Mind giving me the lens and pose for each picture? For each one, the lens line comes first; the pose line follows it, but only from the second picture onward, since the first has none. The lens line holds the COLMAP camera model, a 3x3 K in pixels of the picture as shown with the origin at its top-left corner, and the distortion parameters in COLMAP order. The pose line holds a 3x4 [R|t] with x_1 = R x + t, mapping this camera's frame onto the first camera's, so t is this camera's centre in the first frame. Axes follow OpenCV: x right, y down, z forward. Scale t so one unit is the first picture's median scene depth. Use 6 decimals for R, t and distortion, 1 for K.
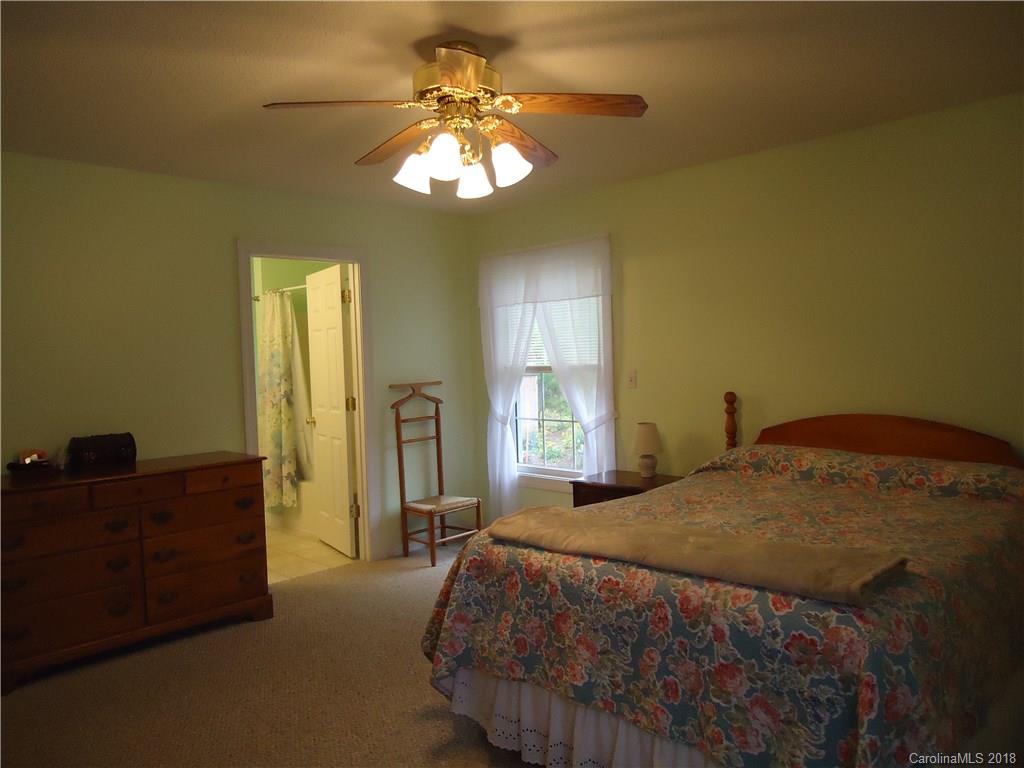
lens RADIAL K [[765.4, 0, 514.6], [0, 765.4, 383.9], [0, 0, 1]] dist [-0.003747, -0.002639]
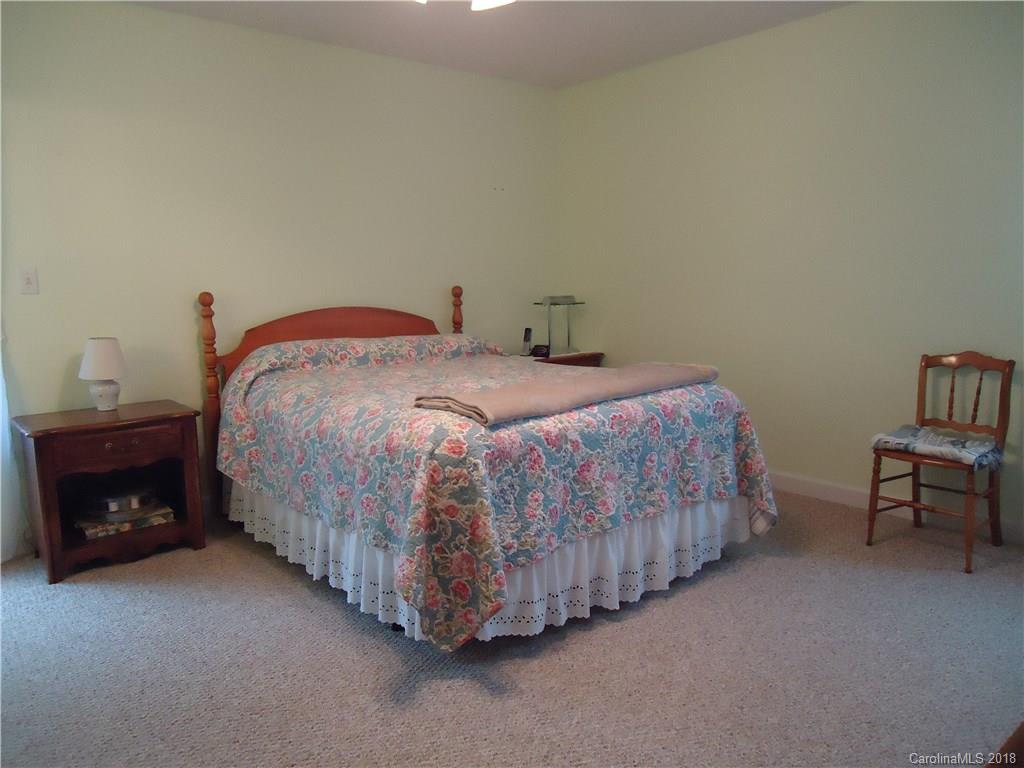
lens RADIAL K [[765.4, 0, 514.6], [0, 765.4, 385.2], [0, 0, 1]] dist [-0.003747, -0.002639]
pose [[0.065452, -0.109810, 0.991795, -0.995116], [0.053624, 0.992877, 0.106391, 0.072471], [-0.996414, 0.046220, 0.070874, 1.017874]]
